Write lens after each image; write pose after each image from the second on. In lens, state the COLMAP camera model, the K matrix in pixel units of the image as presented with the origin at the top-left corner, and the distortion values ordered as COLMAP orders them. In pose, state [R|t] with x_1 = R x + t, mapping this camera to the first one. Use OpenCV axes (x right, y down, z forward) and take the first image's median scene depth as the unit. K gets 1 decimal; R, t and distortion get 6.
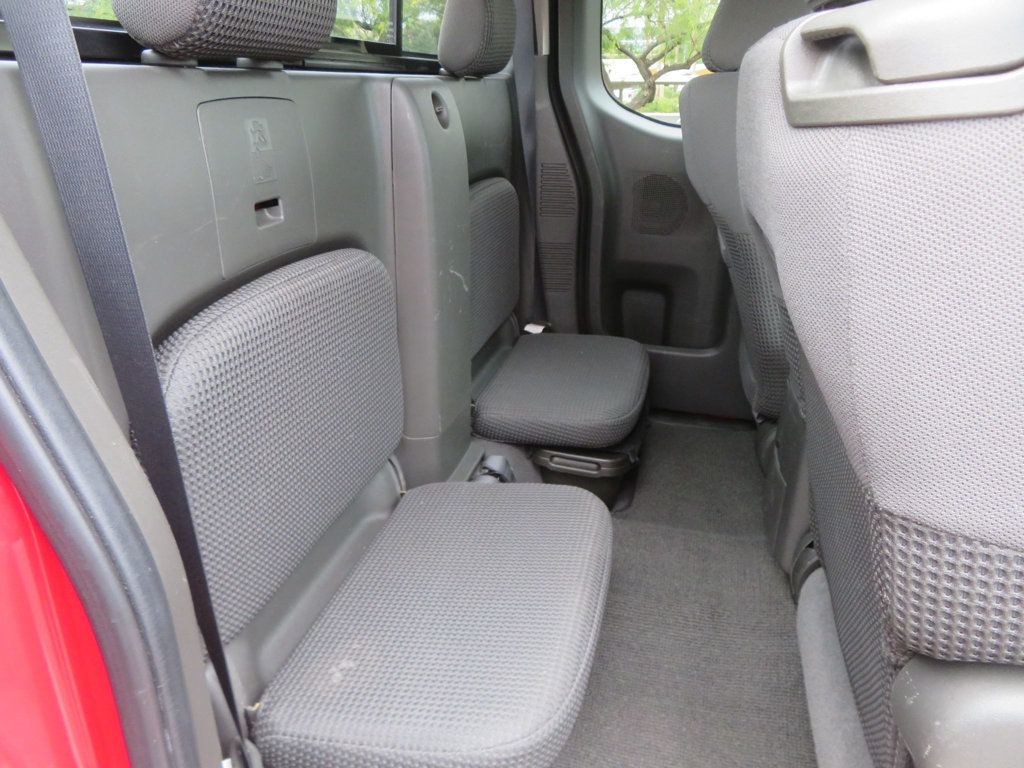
lens RADIAL K [[738.4, 0, 515.2], [0, 738.4, 385.0], [0, 0, 1]] dist [-0.003751, 0.002709]
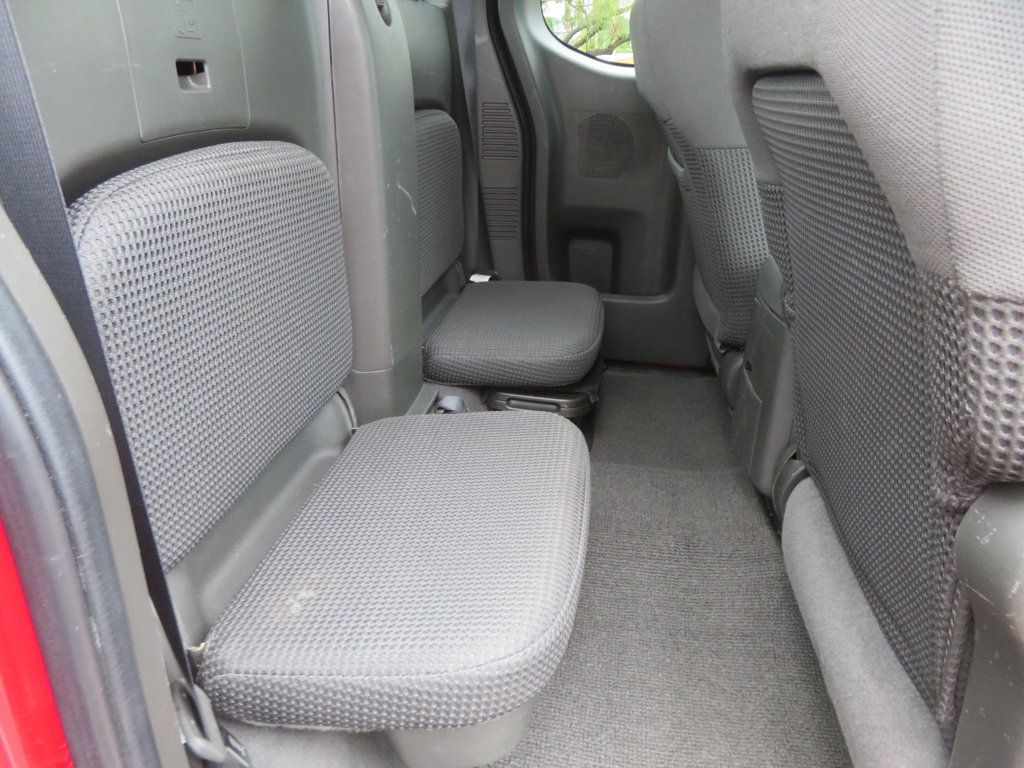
lens RADIAL K [[738.4, 0, 515.2], [0, 738.4, 385.0], [0, 0, 1]] dist [-0.003751, 0.002709]
pose [[0.995208, -0.034637, 0.091439, -0.040719], [0.033556, 0.999348, 0.013332, 0.097508], [-0.091841, -0.010200, 0.995721, 0.083537]]
